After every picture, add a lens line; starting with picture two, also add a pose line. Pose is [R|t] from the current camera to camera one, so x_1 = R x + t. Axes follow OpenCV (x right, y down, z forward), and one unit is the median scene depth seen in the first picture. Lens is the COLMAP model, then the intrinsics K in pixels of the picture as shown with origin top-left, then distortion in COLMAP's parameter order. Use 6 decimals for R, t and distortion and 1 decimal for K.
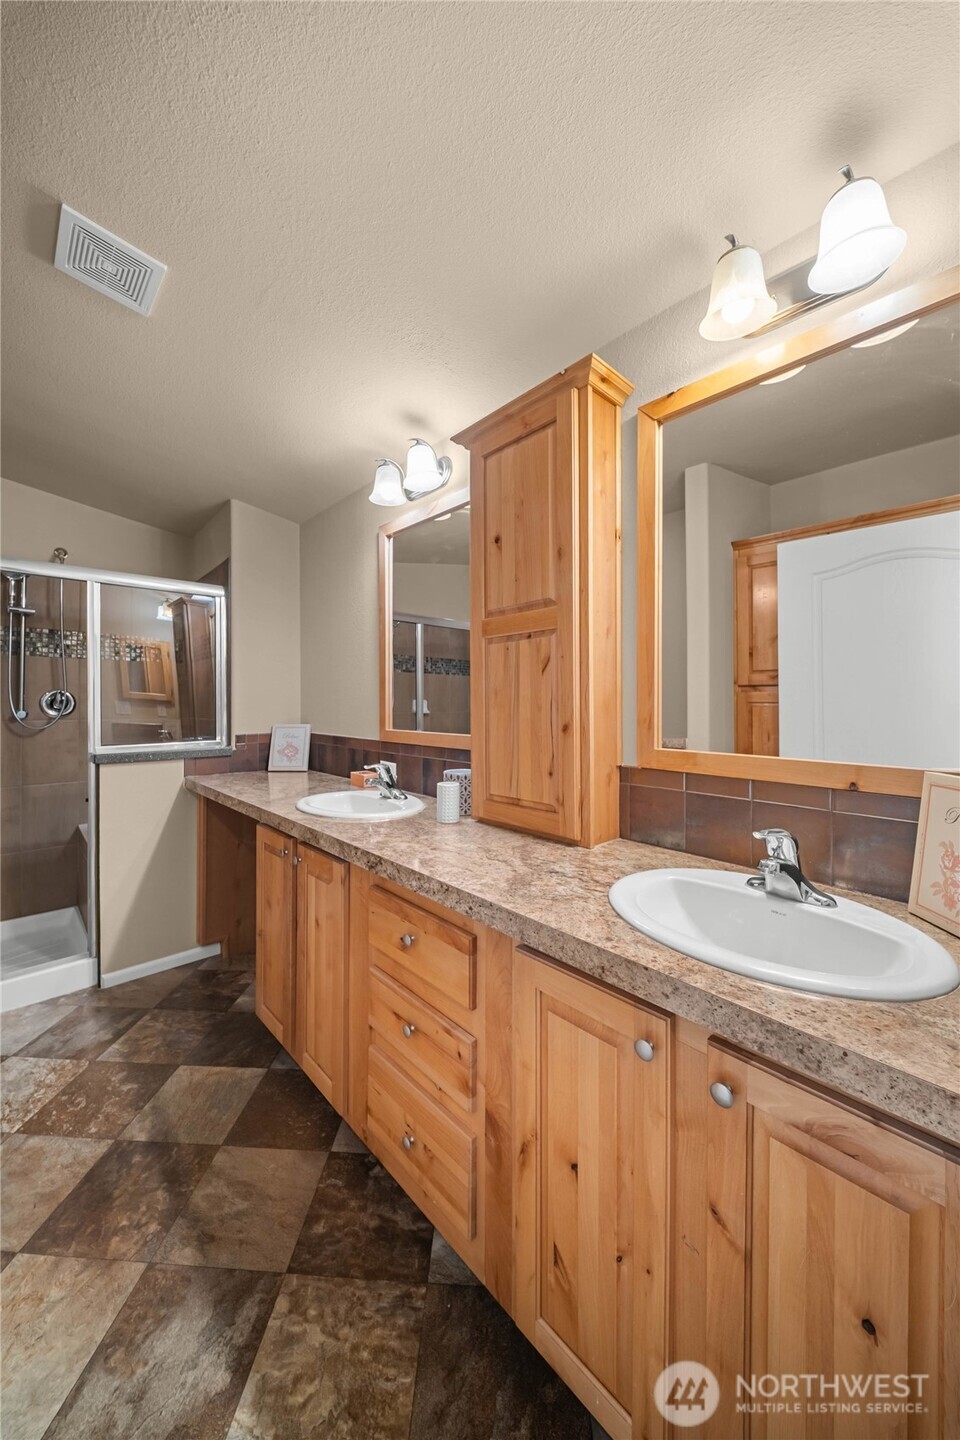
lens RADIAL K [[516.0, 0, 460.4], [0, 516.0, 702.7], [0, 0, 1]] dist [0.008777, -0.007553]
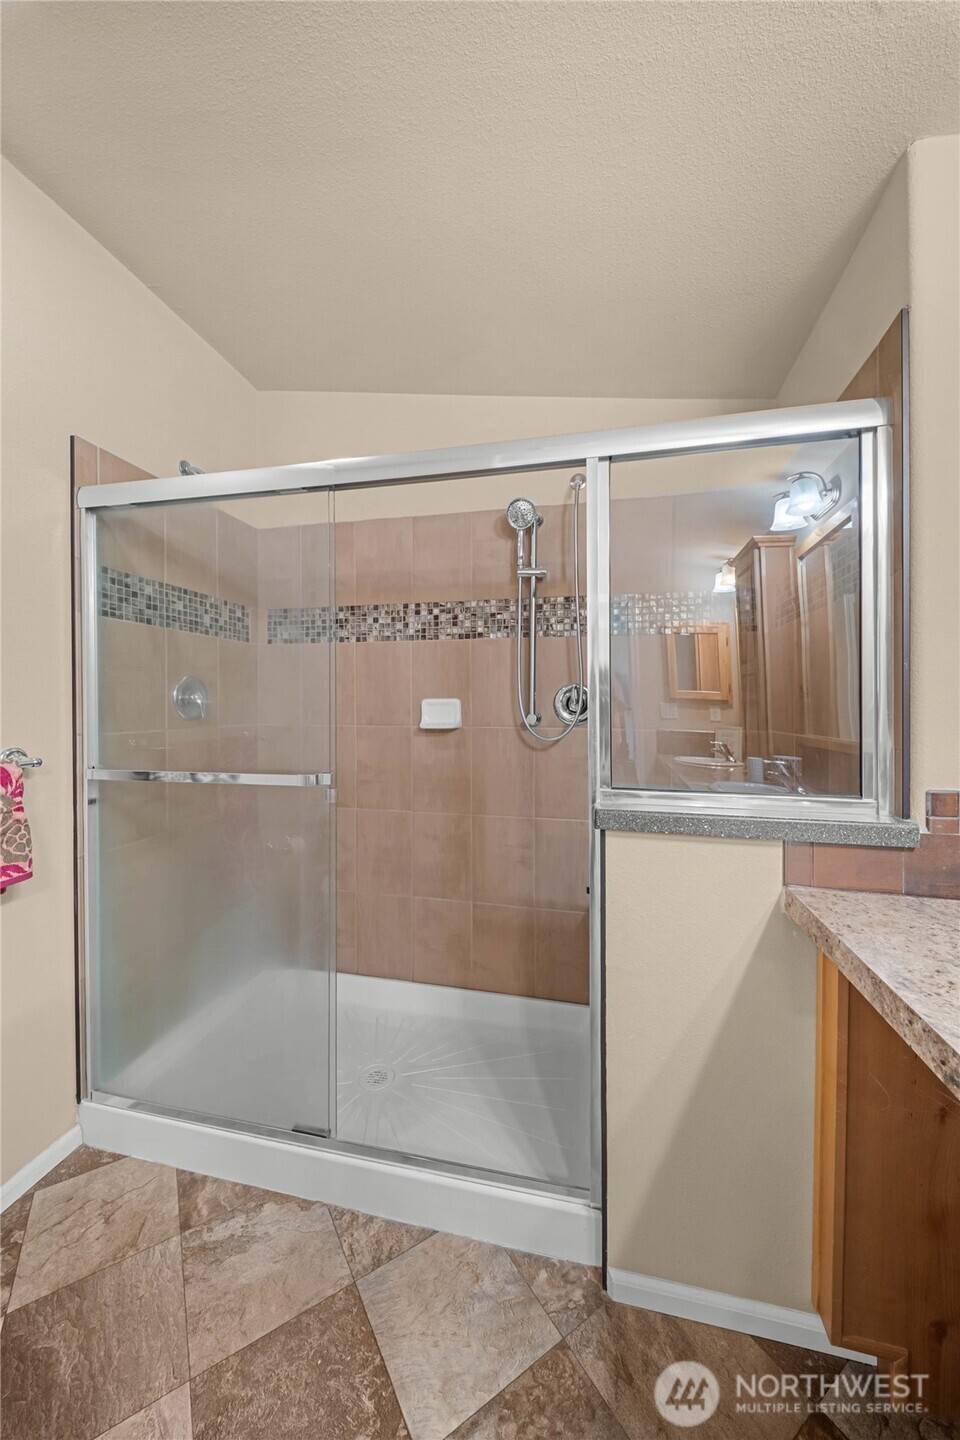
lens RADIAL K [[516.0, 0, 460.4], [0, 516.0, 702.7], [0, 0, 1]] dist [0.008777, -0.007553]
pose [[0.561873, 0.001284, -0.827223, -0.312056], [-0.001737, 0.999998, 0.000372, 0.000011], [0.827222, 0.001227, 0.561874, 0.514039]]
